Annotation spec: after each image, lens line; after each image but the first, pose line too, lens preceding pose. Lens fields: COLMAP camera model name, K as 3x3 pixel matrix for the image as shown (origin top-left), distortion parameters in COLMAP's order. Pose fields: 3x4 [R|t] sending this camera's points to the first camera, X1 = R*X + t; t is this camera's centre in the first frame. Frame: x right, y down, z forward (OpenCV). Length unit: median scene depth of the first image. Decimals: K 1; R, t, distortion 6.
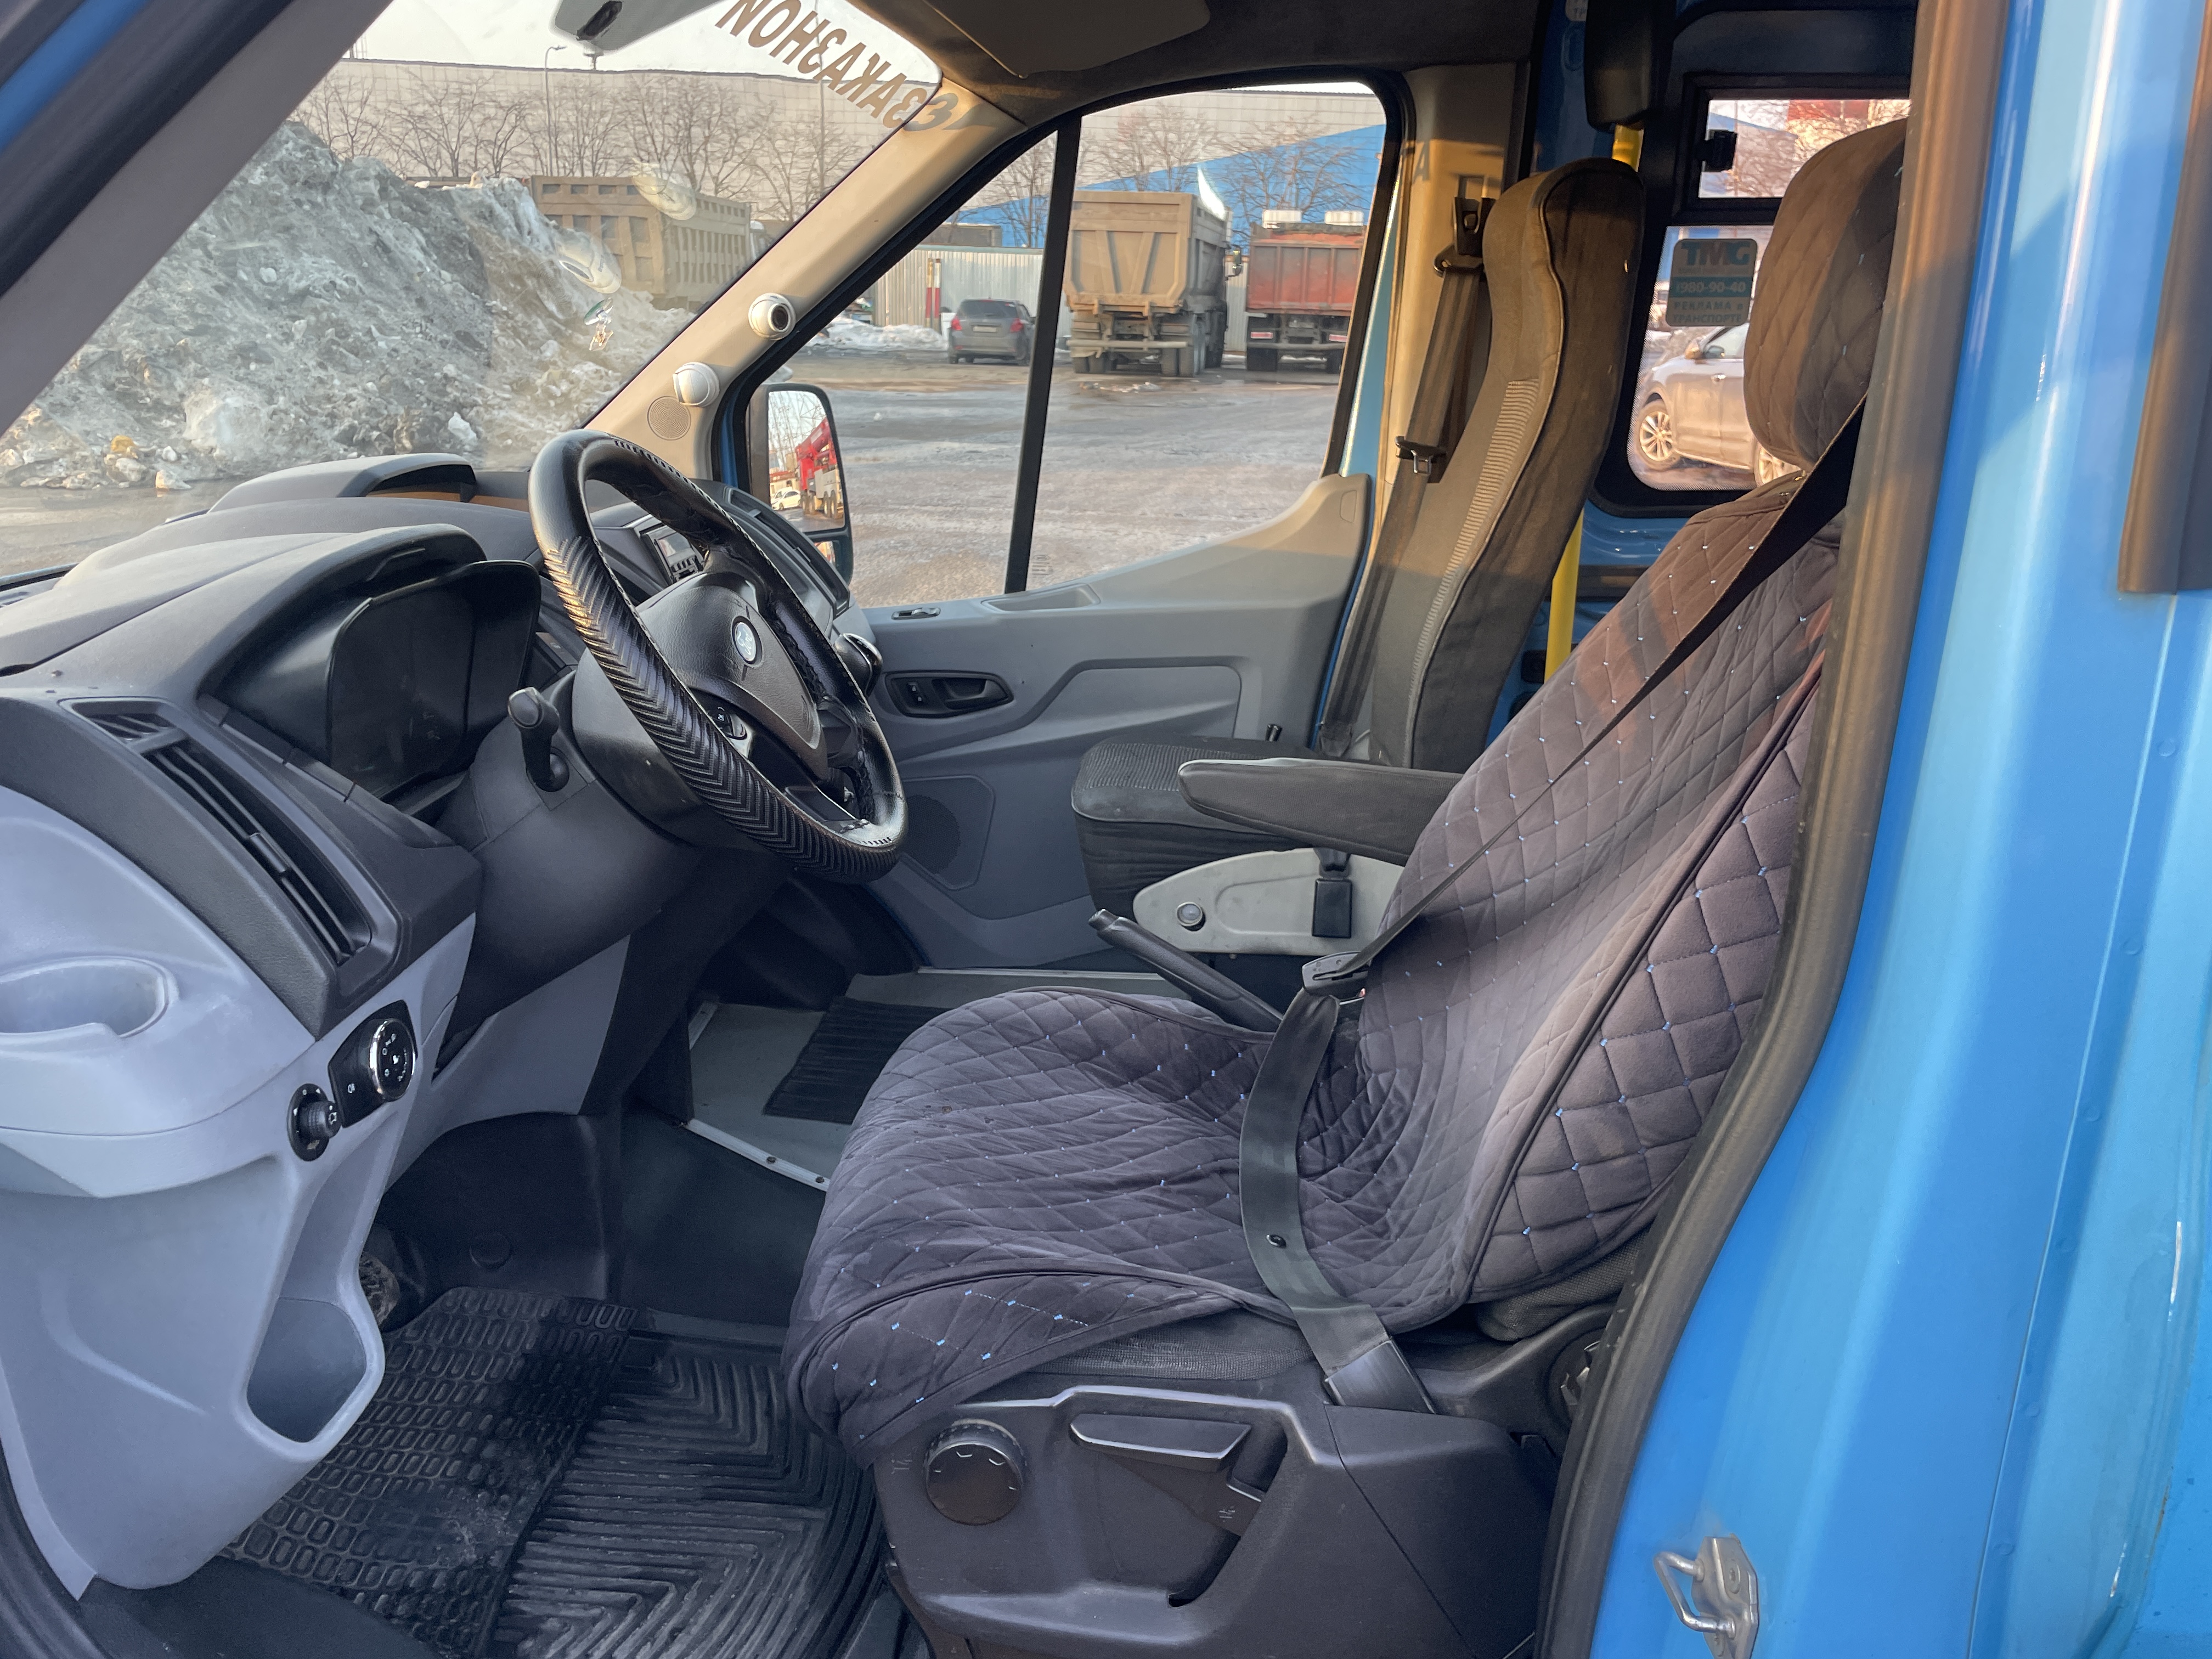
lens RADIAL K [[1723.9, 0, 1136.8], [0, 1723.9, 877.7], [0, 0, 1]] dist [0.113832, -0.120354]
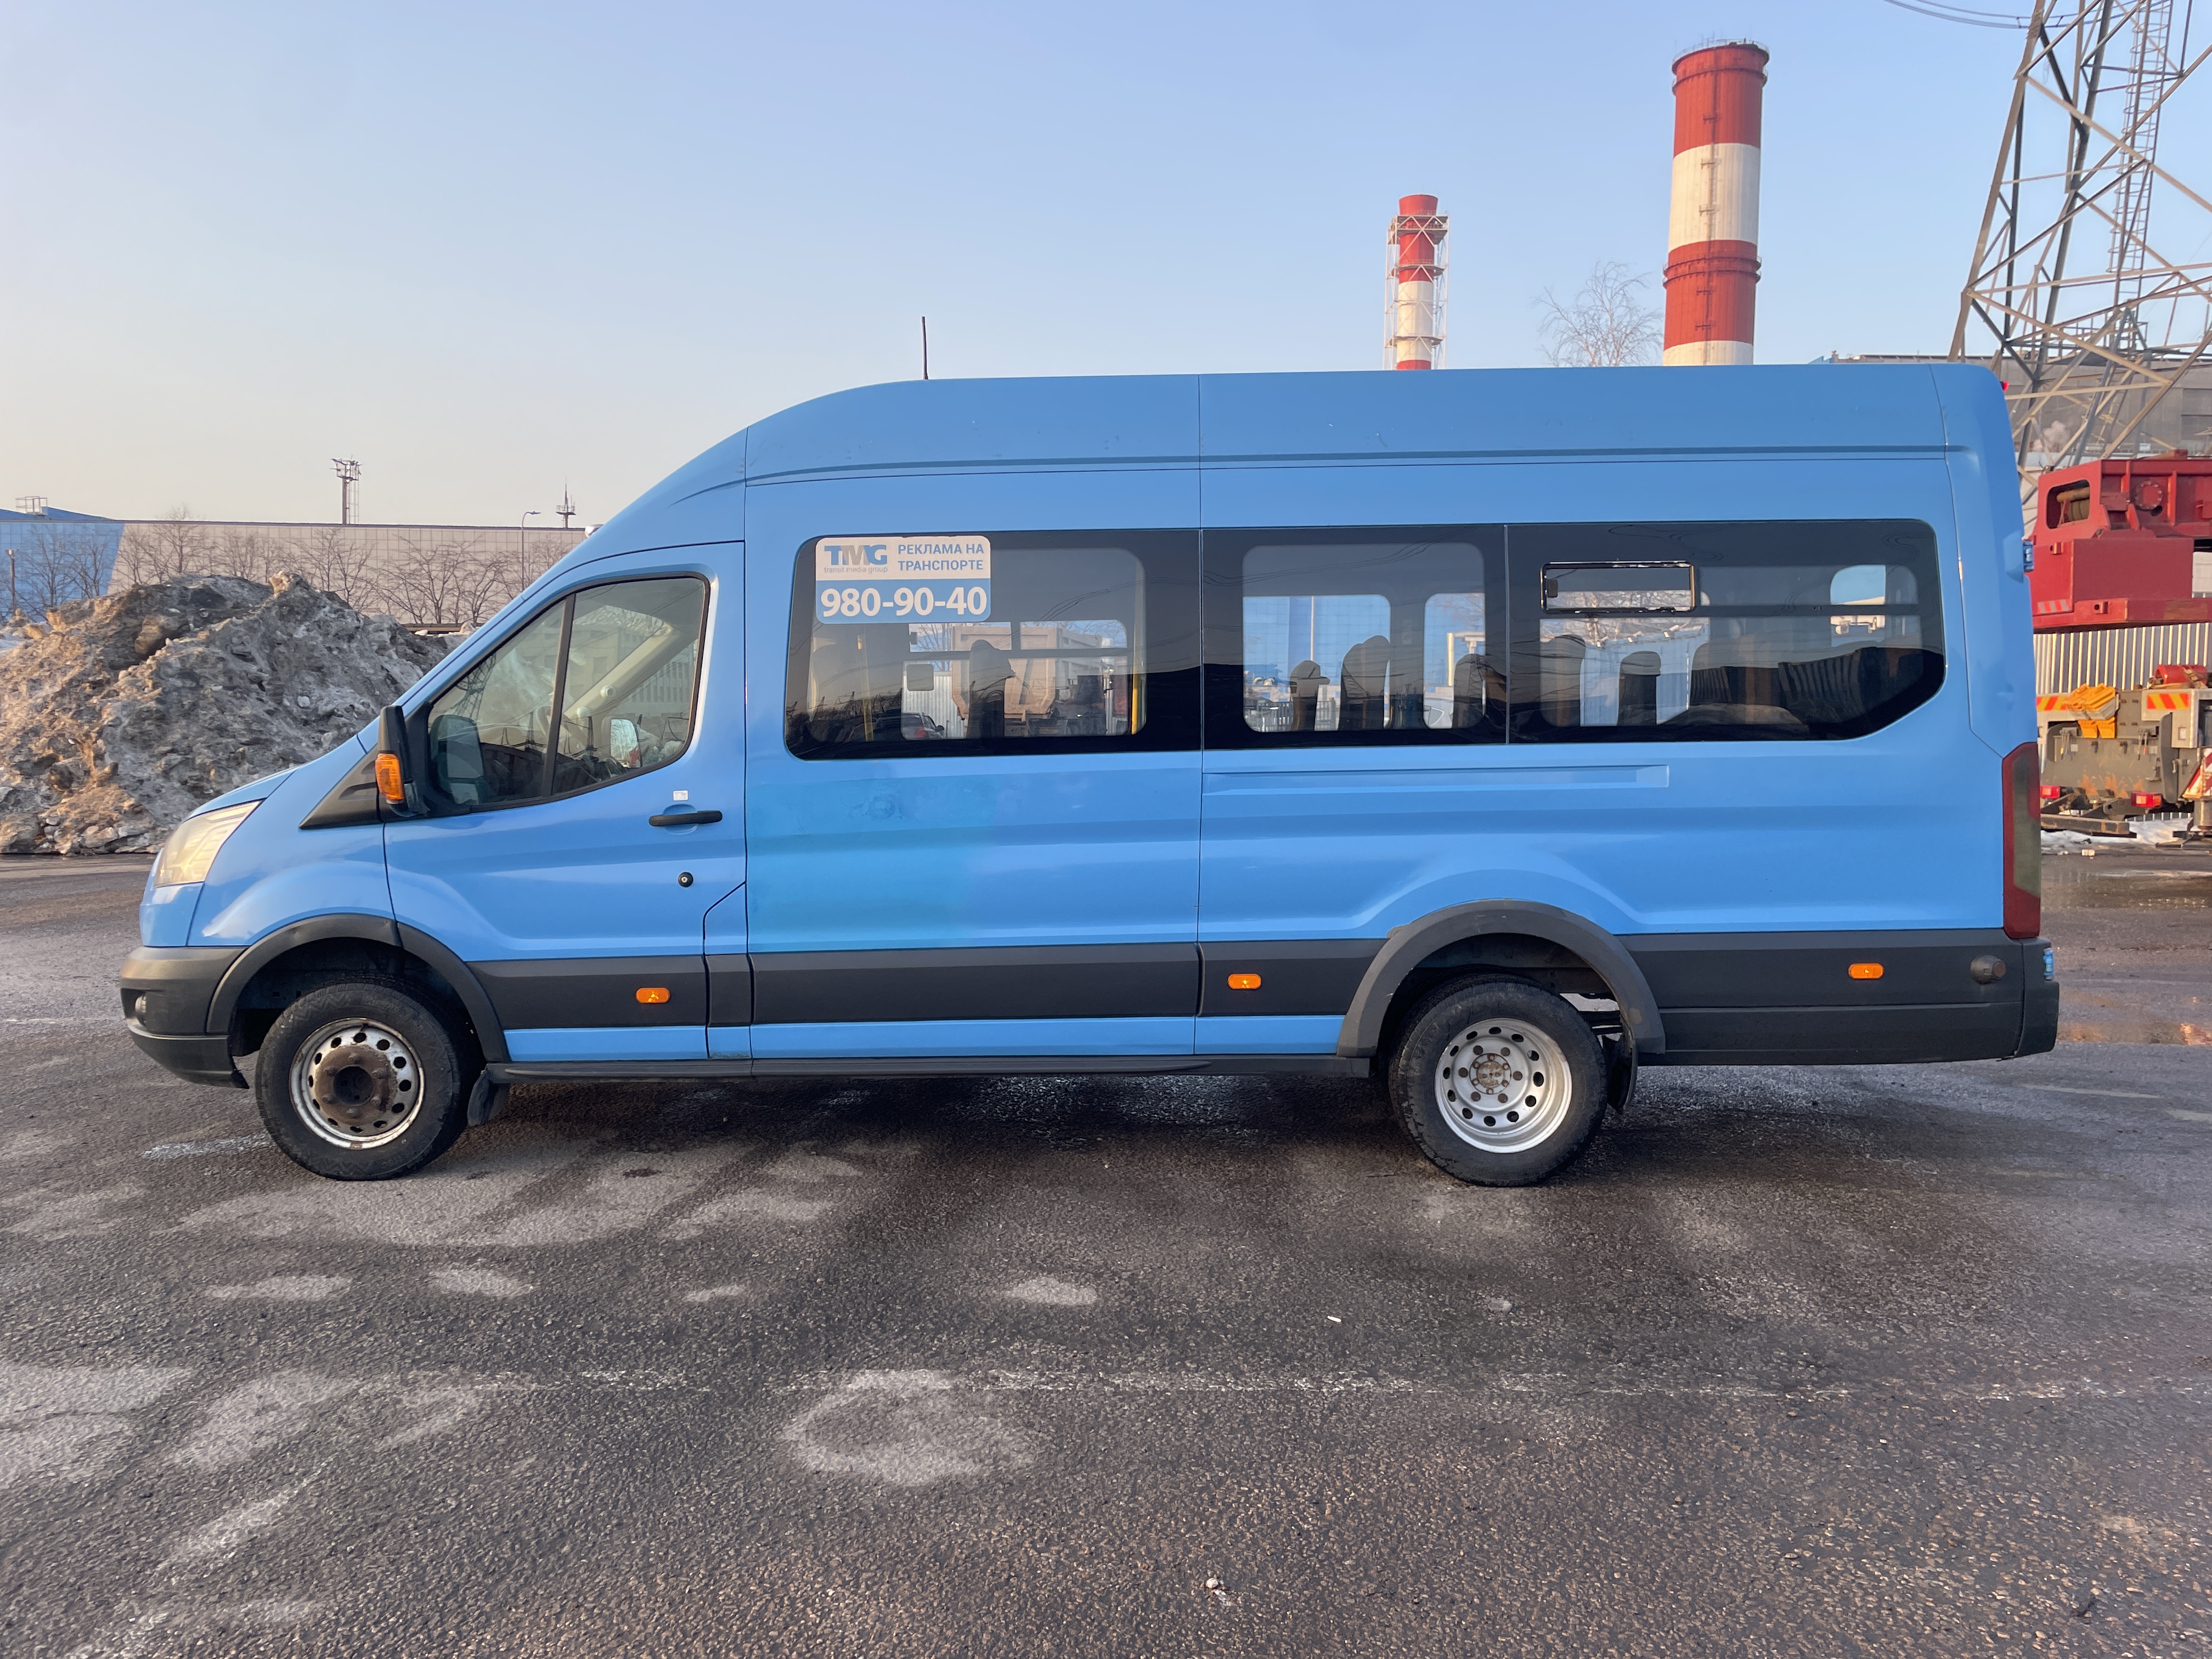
lens RADIAL K [[1686.0, 0, 1113.7], [0, 1686.0, 824.4], [0, 0, 1]] dist [0.091358, -0.115492]
pose [[0.999245, -0.024106, 0.030467, 0.067503], [0.030906, 0.968413, -0.247427, 0.077779], [-0.023540, 0.248182, 0.968427, -0.215309]]
